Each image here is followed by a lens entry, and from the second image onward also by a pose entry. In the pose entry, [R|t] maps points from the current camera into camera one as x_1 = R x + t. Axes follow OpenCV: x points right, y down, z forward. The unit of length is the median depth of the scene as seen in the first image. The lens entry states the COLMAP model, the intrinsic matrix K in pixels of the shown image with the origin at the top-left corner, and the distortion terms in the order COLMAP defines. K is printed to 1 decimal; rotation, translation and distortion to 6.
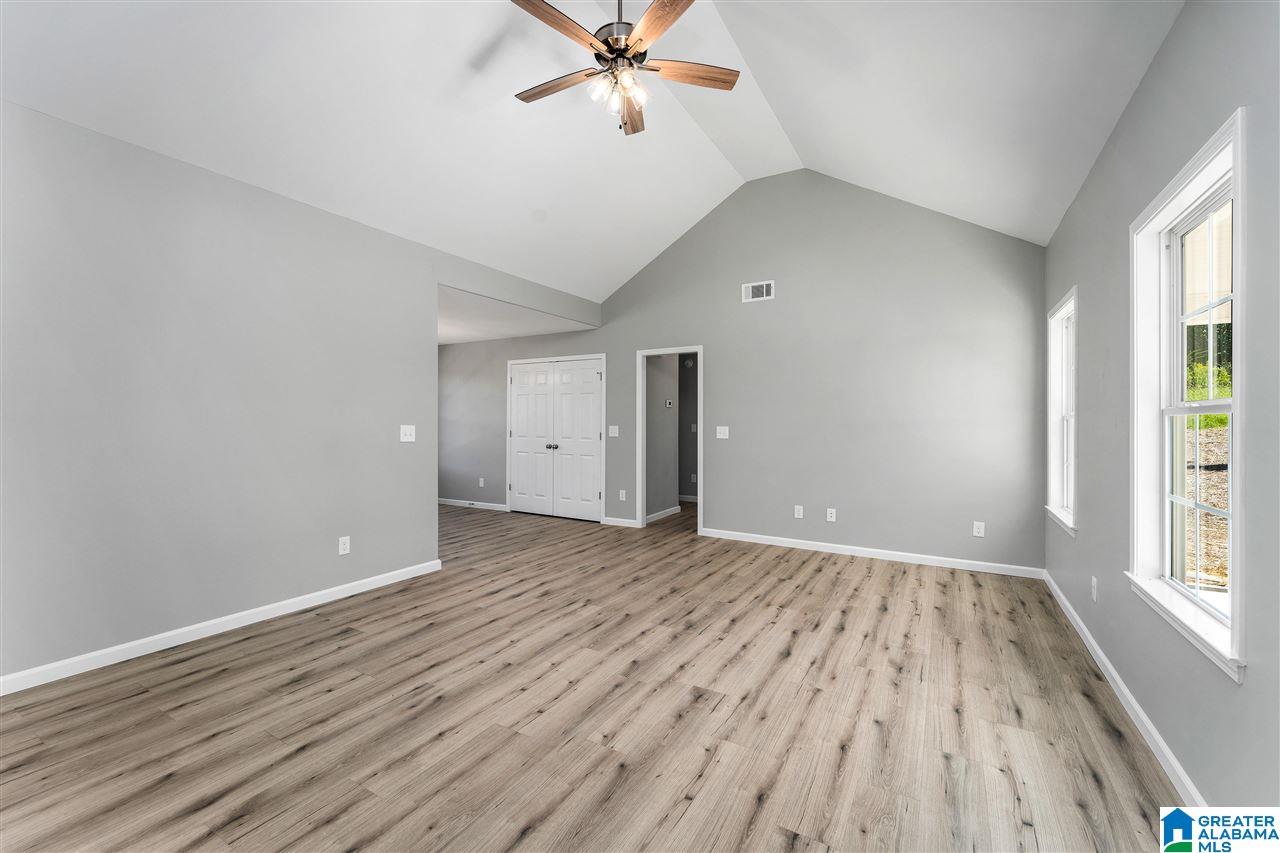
lens RADIAL K [[526.8, 0, 645.7], [0, 526.8, 421.4], [0, 0, 1]] dist [0.001517, -0.001194]
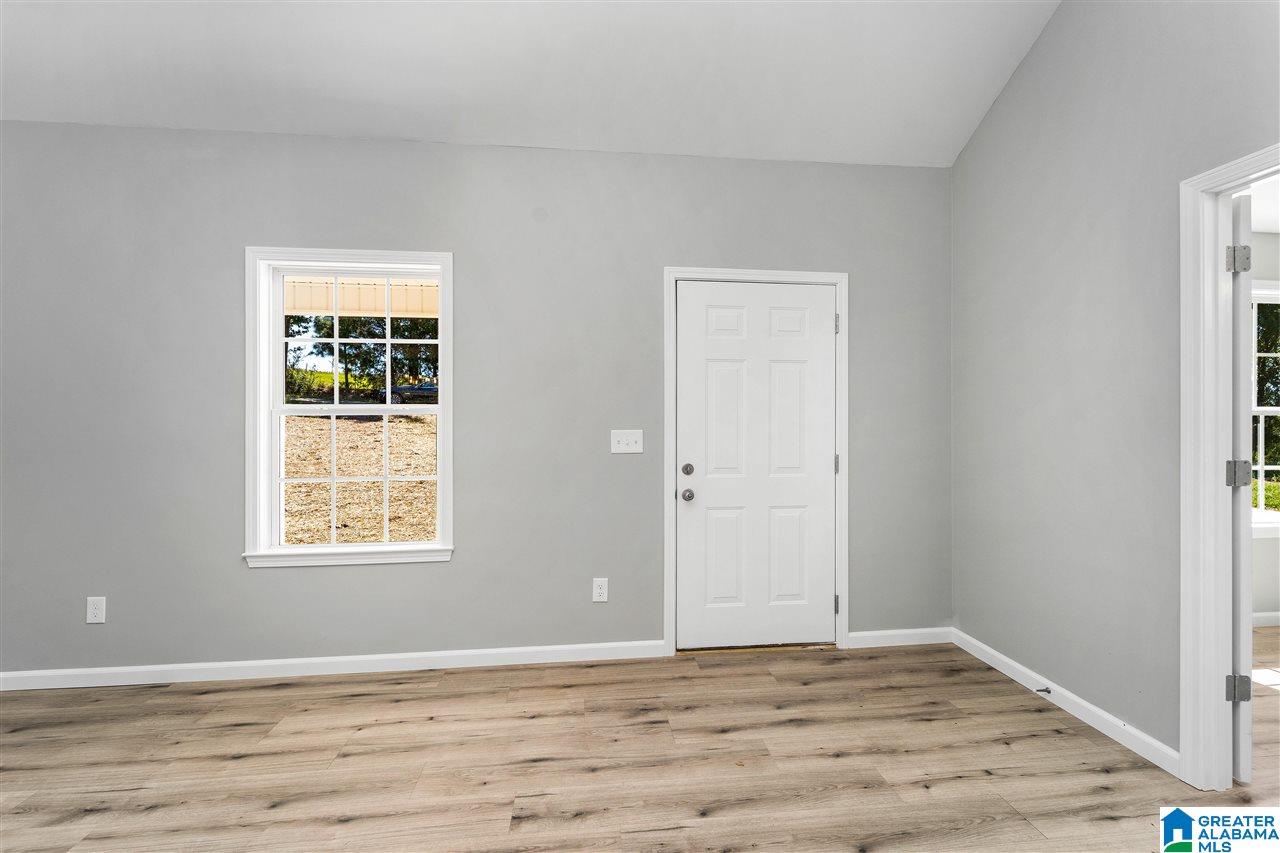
lens RADIAL K [[526.8, 0, 633.3], [0, 526.8, 421.6], [0, 0, 1]] dist [0.001517, -0.001194]
pose [[-0.586547, -0.003010, 0.809909, -0.384223], [-0.001063, 0.999995, 0.002947, 0.000884], [-0.809914, 0.000867, -0.586548, 0.790634]]
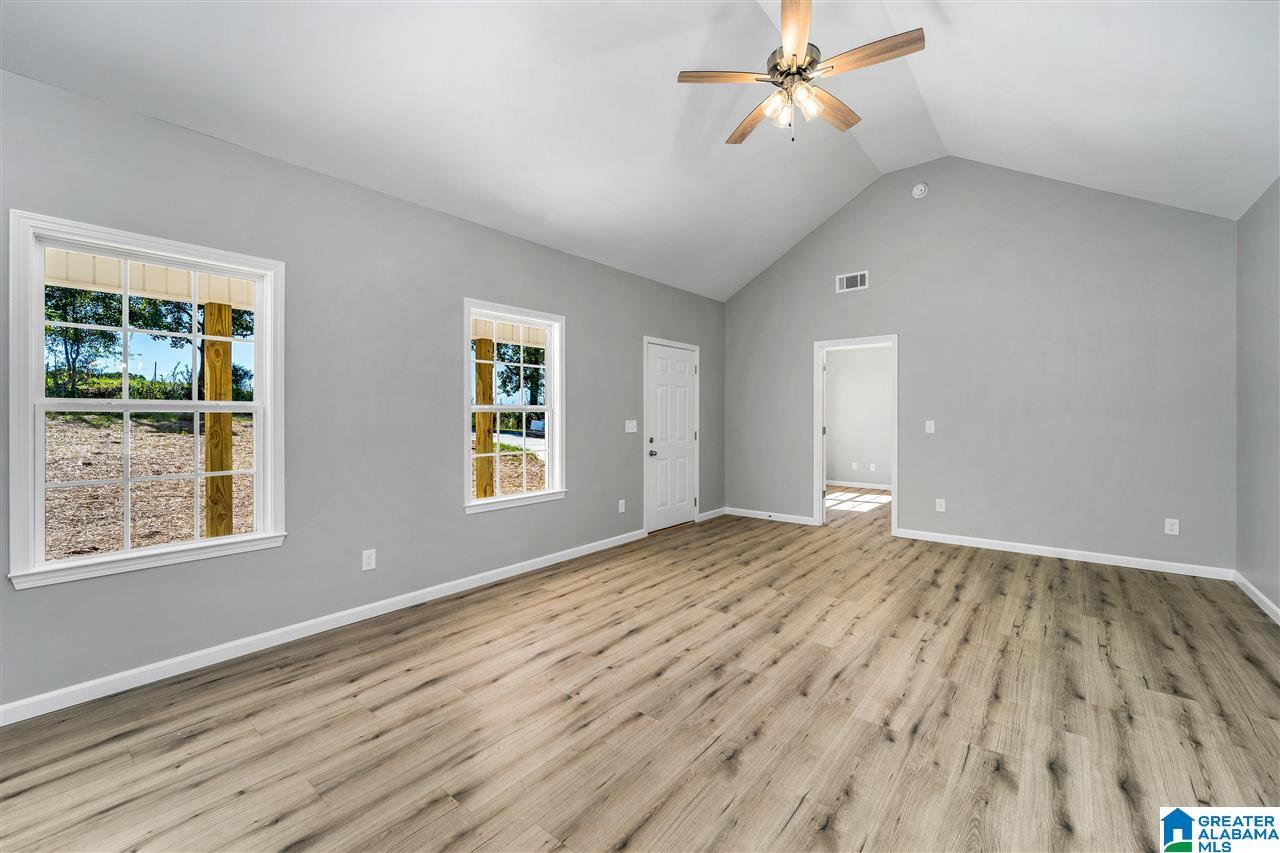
lens RADIAL K [[526.8, 0, 641.5], [0, 526.8, 420.3], [0, 0, 1]] dist [0.001517, -0.001194]
pose [[-0.987004, -0.003350, 0.160662, 0.079768], [-0.001847, 0.999953, 0.009504, 0.000812], [-0.160686, 0.009083, -0.986964, 2.043922]]
